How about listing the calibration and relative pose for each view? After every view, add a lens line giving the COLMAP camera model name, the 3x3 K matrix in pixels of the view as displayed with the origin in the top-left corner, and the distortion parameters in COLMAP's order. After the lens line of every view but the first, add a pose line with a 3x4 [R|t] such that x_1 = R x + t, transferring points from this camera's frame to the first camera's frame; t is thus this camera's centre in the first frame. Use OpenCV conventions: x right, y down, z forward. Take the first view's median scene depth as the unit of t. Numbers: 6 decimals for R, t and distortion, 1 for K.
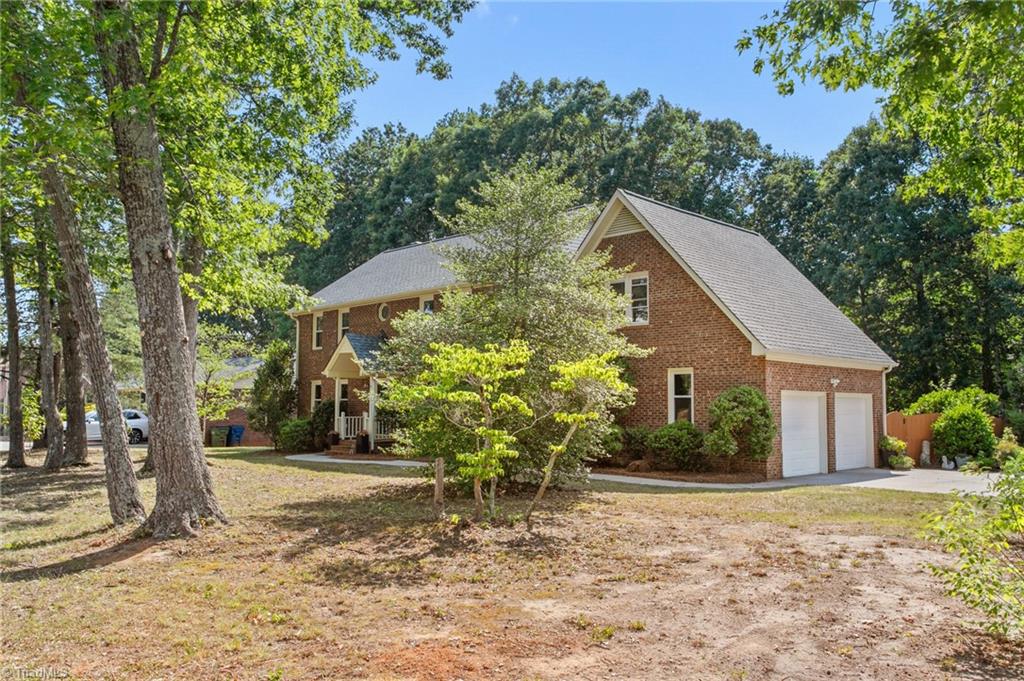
lens RADIAL K [[815.1, 0, 512.0], [0, 815.1, 340.5], [0, 0, 1]] dist [-0.003432, 0.000412]
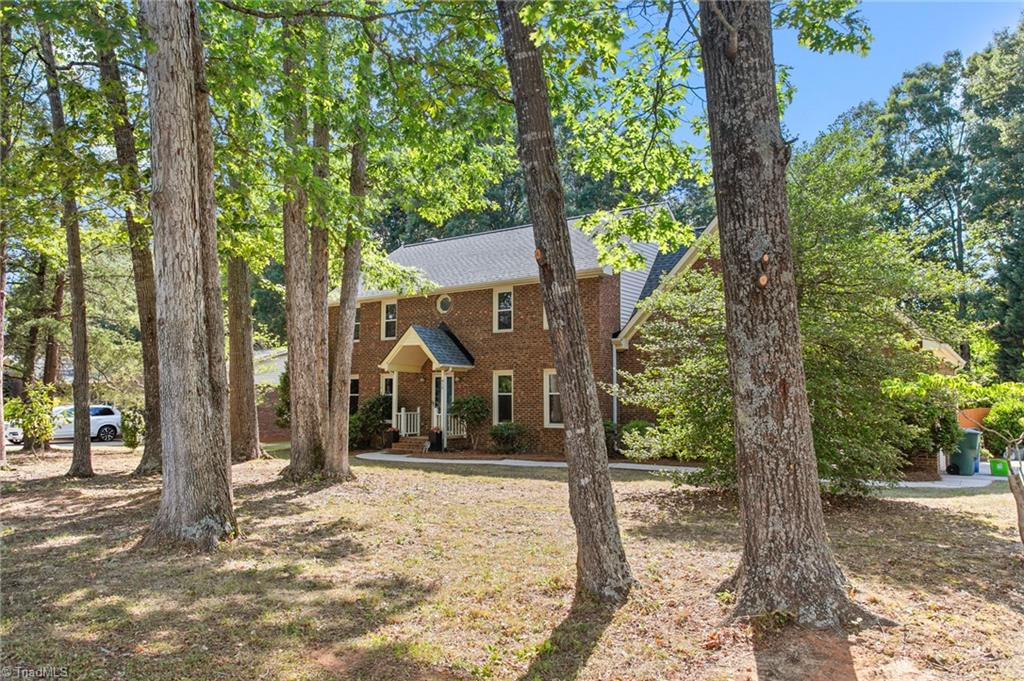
lens RADIAL K [[705.0, 0, 512.0], [0, 705.0, 340.5], [0, 0, 1]] dist [0.005759, 0.001842]
pose [[0.983170, 0.017462, 0.181856, -0.242408], [-0.016358, 0.999838, -0.007571, 0.014202], [-0.181959, 0.004469, 0.983296, 0.175596]]
